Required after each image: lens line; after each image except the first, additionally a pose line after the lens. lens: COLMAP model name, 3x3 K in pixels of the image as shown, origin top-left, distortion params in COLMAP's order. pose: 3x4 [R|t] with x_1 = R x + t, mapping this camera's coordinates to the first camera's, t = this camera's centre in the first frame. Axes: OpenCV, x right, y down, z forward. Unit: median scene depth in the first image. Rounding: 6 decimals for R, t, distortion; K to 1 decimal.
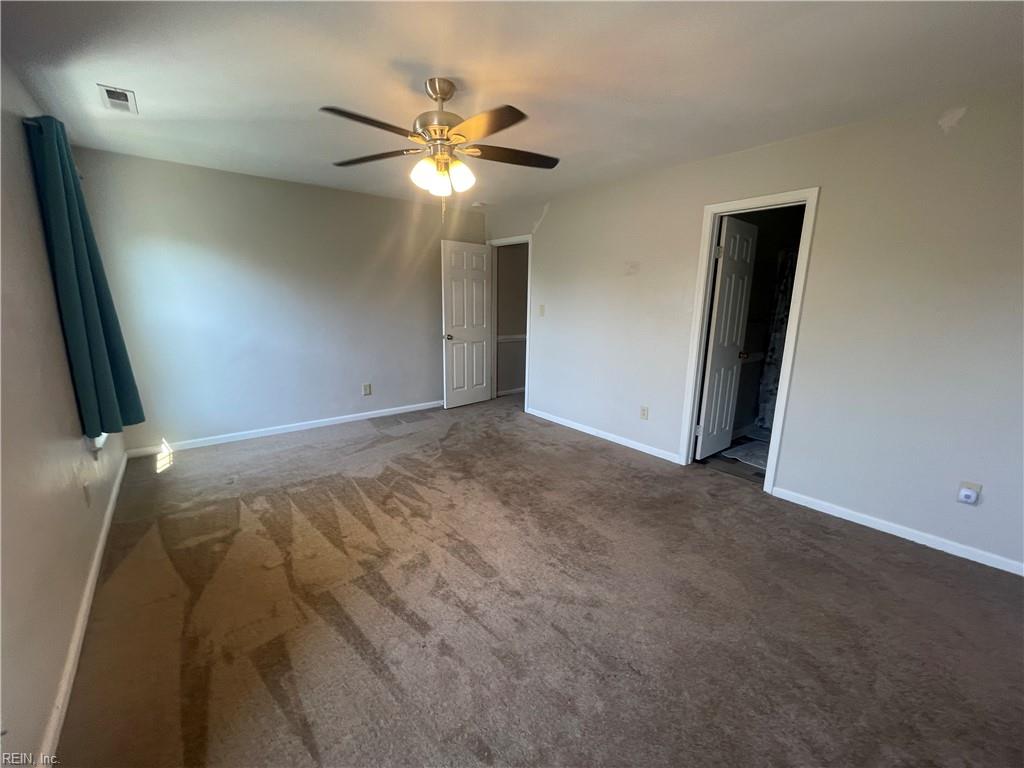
lens RADIAL K [[415.9, 0, 508.8], [0, 415.9, 385.7], [0, 0, 1]] dist [-0.000543, -0.000755]
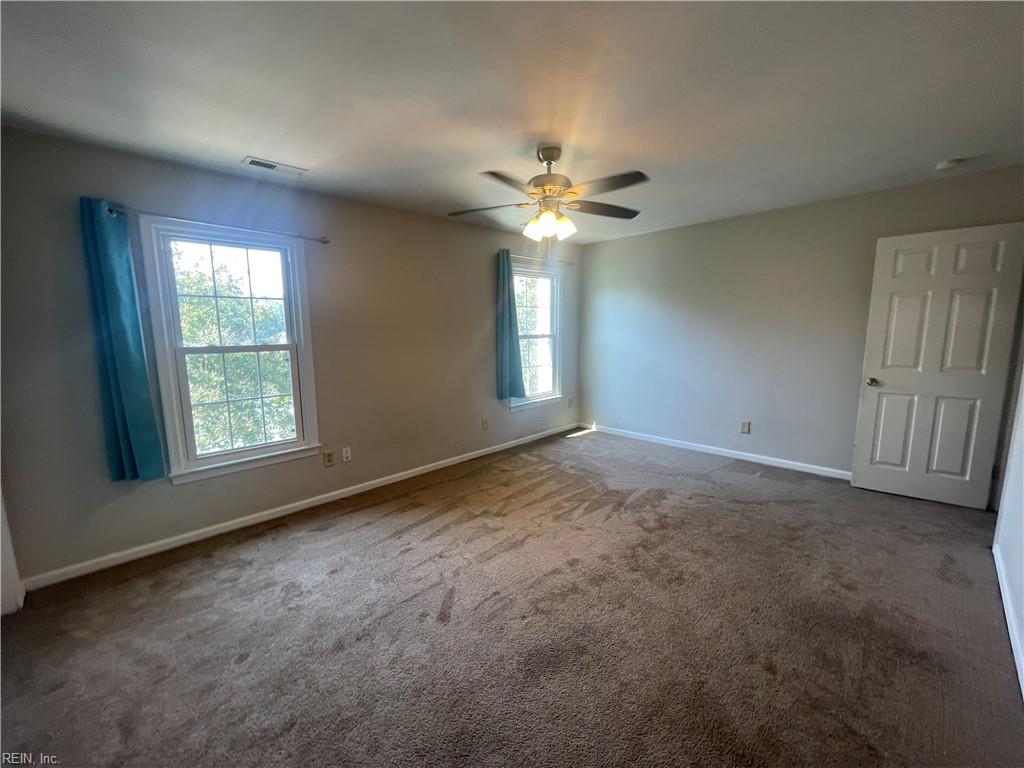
lens RADIAL K [[415.9, 0, 508.8], [0, 415.9, 385.7], [0, 0, 1]] dist [-0.000543, -0.000755]
pose [[0.120835, 0.128094, -0.984373, 0.656644], [-0.199323, 0.974574, 0.102352, -0.095987], [0.972455, 0.183840, 0.143295, 0.525896]]
